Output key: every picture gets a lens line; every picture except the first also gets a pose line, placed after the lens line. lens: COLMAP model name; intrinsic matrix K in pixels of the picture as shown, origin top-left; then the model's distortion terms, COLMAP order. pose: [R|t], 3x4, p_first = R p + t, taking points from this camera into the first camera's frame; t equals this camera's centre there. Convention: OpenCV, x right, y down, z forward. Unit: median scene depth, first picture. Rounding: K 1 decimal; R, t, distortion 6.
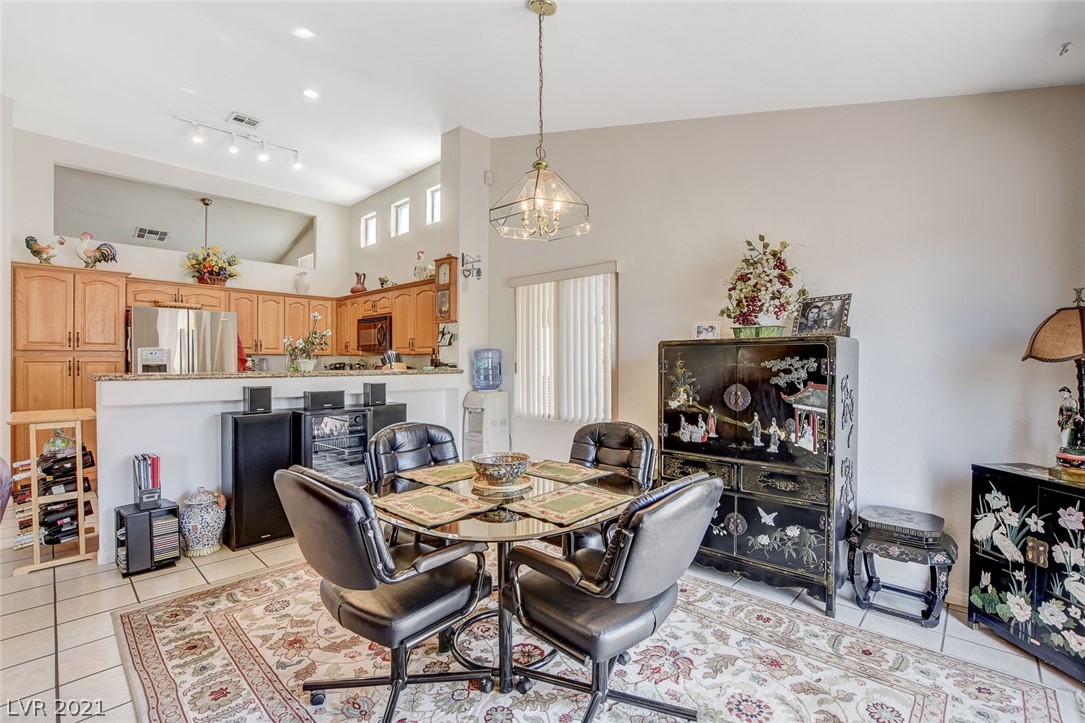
lens RADIAL K [[478.8, 0, 545.0], [0, 478.8, 361.7], [0, 0, 1]] dist [-0.024535, -0.000126]
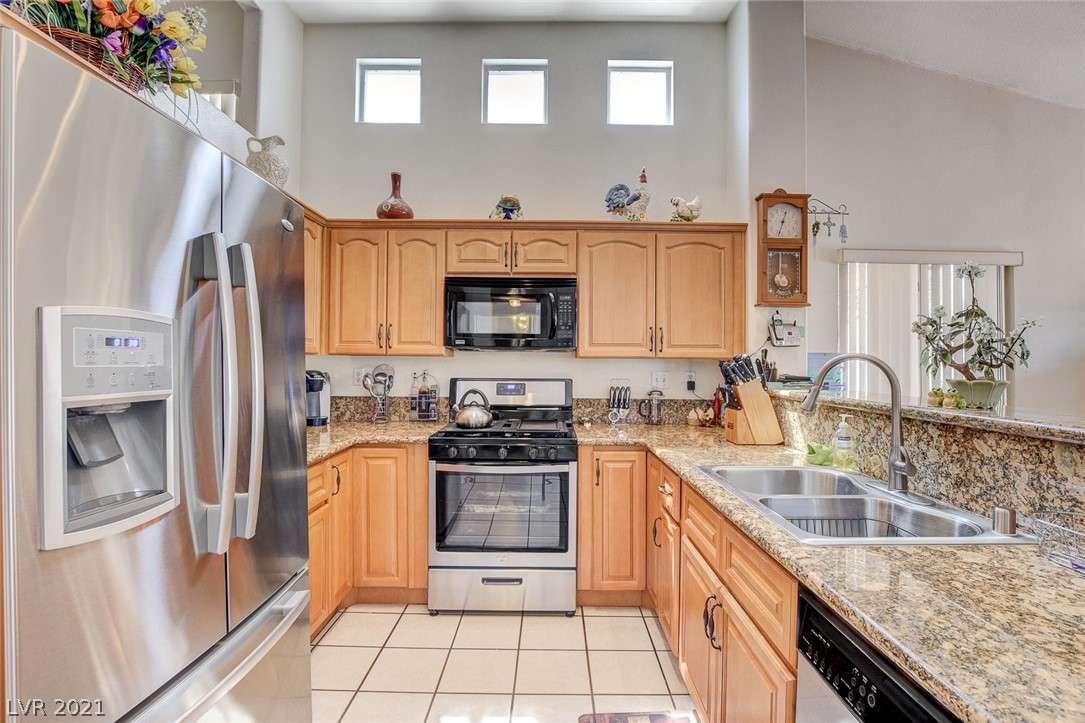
lens RADIAL K [[501.3, 0, 543.9], [0, 501.3, 364.7], [0, 0, 1]] dist [-0.022454, -0.000085]
pose [[0.735445, 0.008059, 0.677536, -1.314961], [-0.008052, 0.999963, -0.003155, -0.008118], [-0.677536, -0.003135, 0.735482, 1.180767]]
